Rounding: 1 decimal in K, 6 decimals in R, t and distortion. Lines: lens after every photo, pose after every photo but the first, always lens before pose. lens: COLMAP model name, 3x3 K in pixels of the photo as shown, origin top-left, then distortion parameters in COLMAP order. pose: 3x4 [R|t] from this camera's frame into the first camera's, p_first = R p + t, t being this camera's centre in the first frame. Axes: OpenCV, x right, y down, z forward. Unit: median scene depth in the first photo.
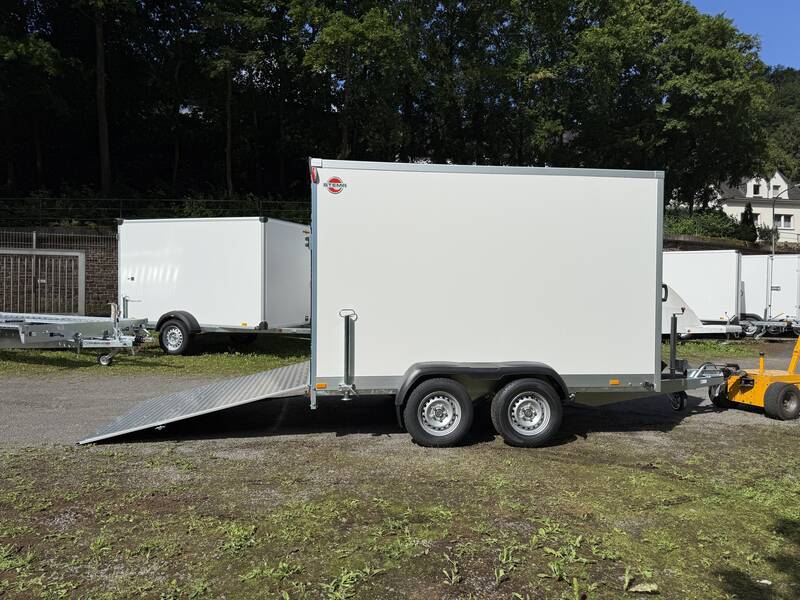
lens RADIAL K [[566.8, 0, 401.6], [0, 566.8, 302.1], [0, 0, 1]] dist [0.029567, -0.034636]
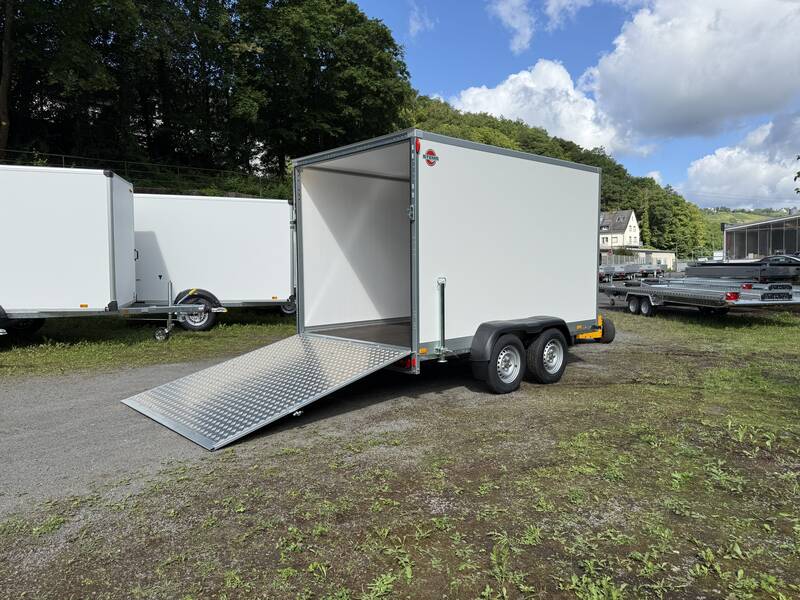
lens RADIAL K [[566.8, 0, 398.8], [0, 566.8, 302.7], [0, 0, 1]] dist [0.029567, -0.034636]
pose [[0.805660, -0.054946, 0.589824, -0.610100], [0.023572, 0.997874, 0.060762, -0.004850], [-0.591909, -0.035051, 0.805242, 0.153355]]
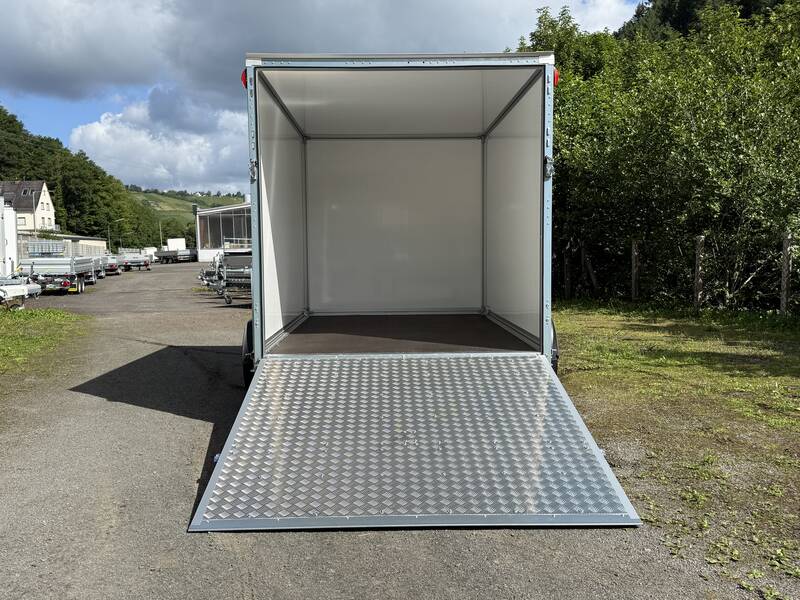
lens RADIAL K [[763.2, 0, 399.6], [0, 763.2, 314.5], [0, 0, 1]] dist [0.027568, 0.000000]
pose [[0.086876, -0.092196, 0.991944, -0.929665], [0.024409, 0.995606, 0.090399, -0.004884], [-0.995920, 0.016359, 0.088745, 0.870731]]
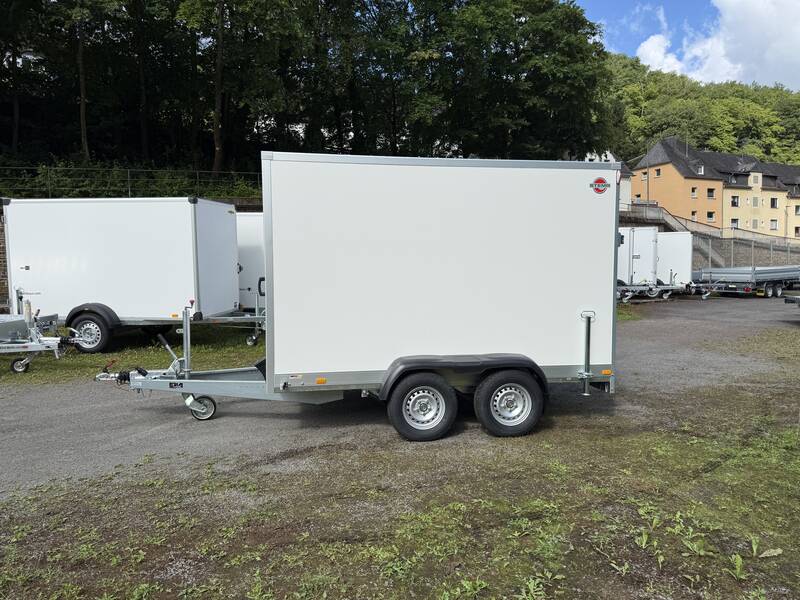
lens RADIAL K [[566.8, 0, 400.9], [0, 566.8, 303.0], [0, 0, 1]] dist [0.029567, -0.034636]
pose [[0.967810, -0.042816, 0.248013, -0.236047], [0.027877, 0.997596, 0.063439, -0.045335], [-0.250133, -0.054483, 0.966677, 0.030159]]
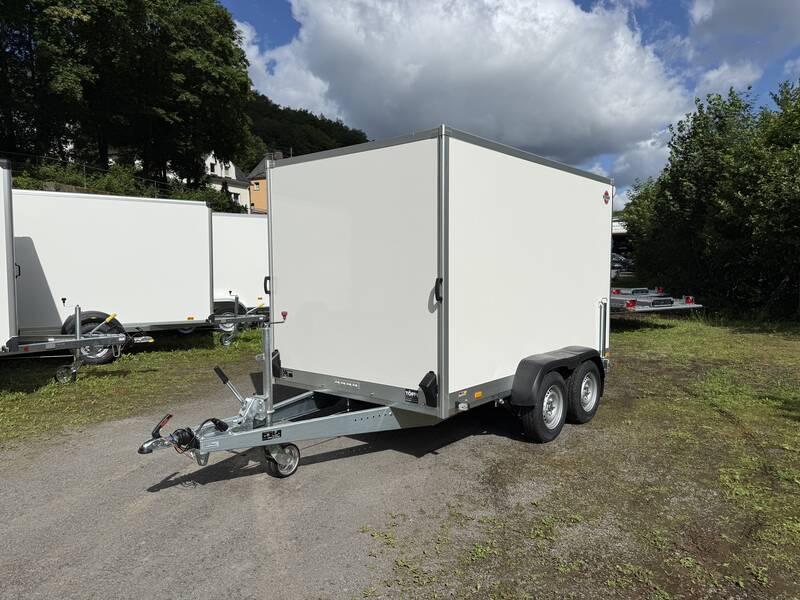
lens RADIAL K [[566.8, 0, 400.2], [0, 566.8, 304.6], [0, 0, 1]] dist [0.029567, -0.034636]
pose [[0.576639, -0.075615, 0.813493, -0.762975], [0.024440, 0.996859, 0.075335, -0.054527], [-0.816634, -0.023559, 0.576675, 0.490720]]
